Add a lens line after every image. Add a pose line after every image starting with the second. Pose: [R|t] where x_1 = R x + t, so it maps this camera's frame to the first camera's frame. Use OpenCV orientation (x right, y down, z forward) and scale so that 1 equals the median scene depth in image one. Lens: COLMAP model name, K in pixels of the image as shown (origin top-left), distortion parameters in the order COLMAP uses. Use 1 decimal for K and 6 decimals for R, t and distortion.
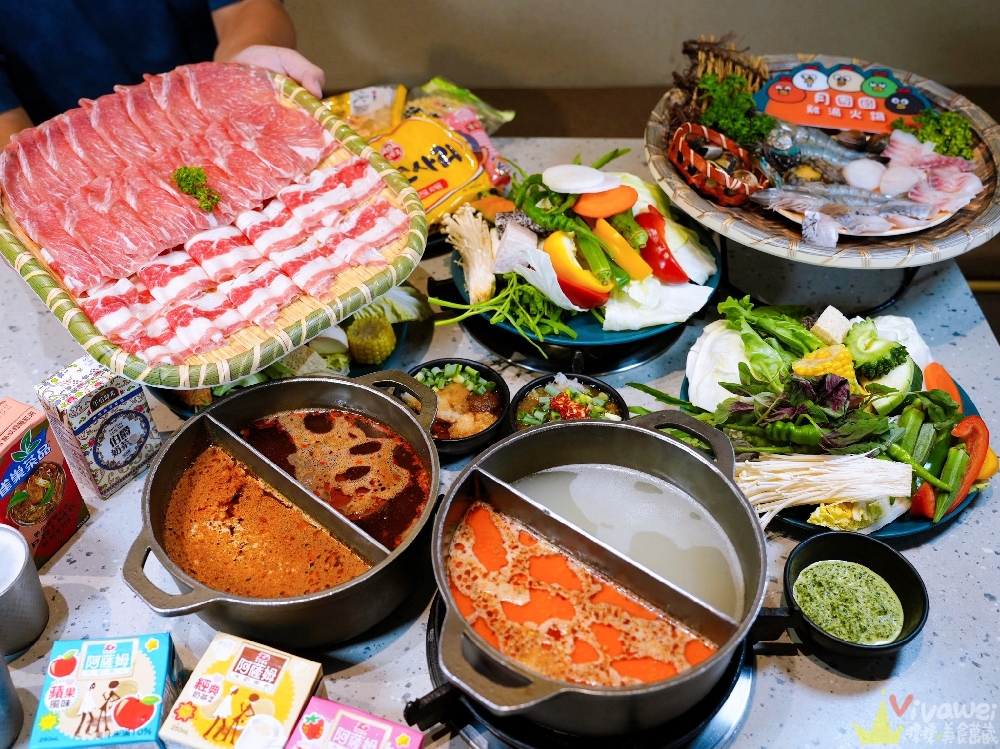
lens RADIAL K [[984.3, 0, 500.0], [0, 984.3, 374.5], [0, 0, 1]] dist [-0.059641, 0.089424]
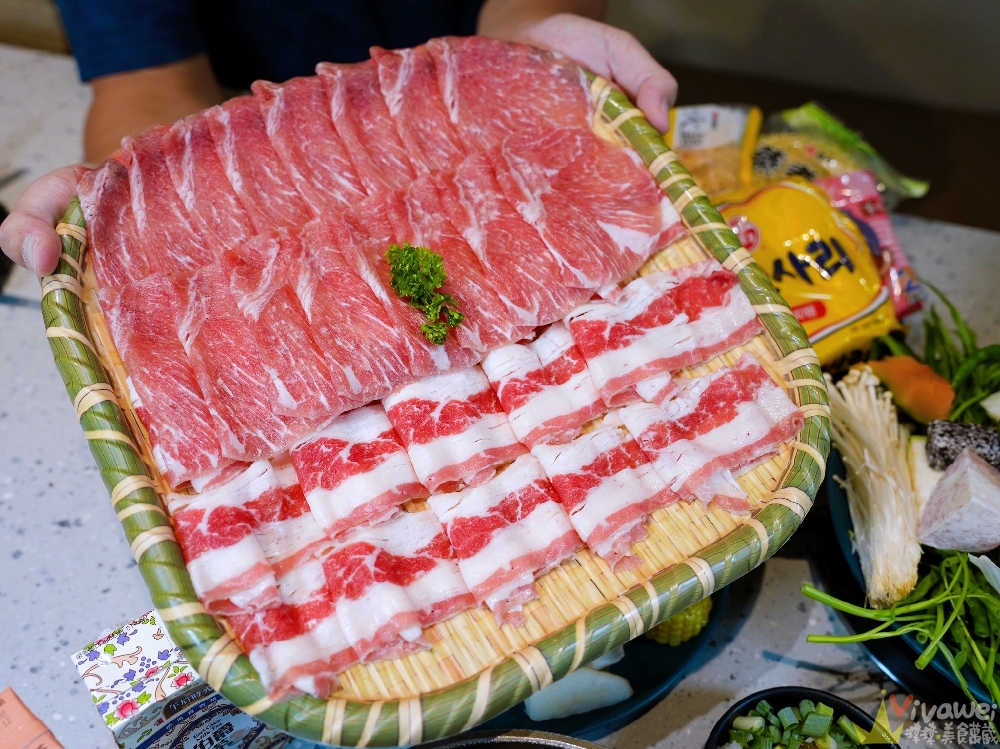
lens RADIAL K [[984.3, 0, 500.0], [0, 984.3, 374.5], [0, 0, 1]] dist [-0.059641, 0.089424]
pose [[0.964668, 0.211707, -0.156830, -0.171174], [-0.196023, 0.974447, 0.109673, -0.207753], [0.176041, -0.075056, 0.981517, 0.461478]]
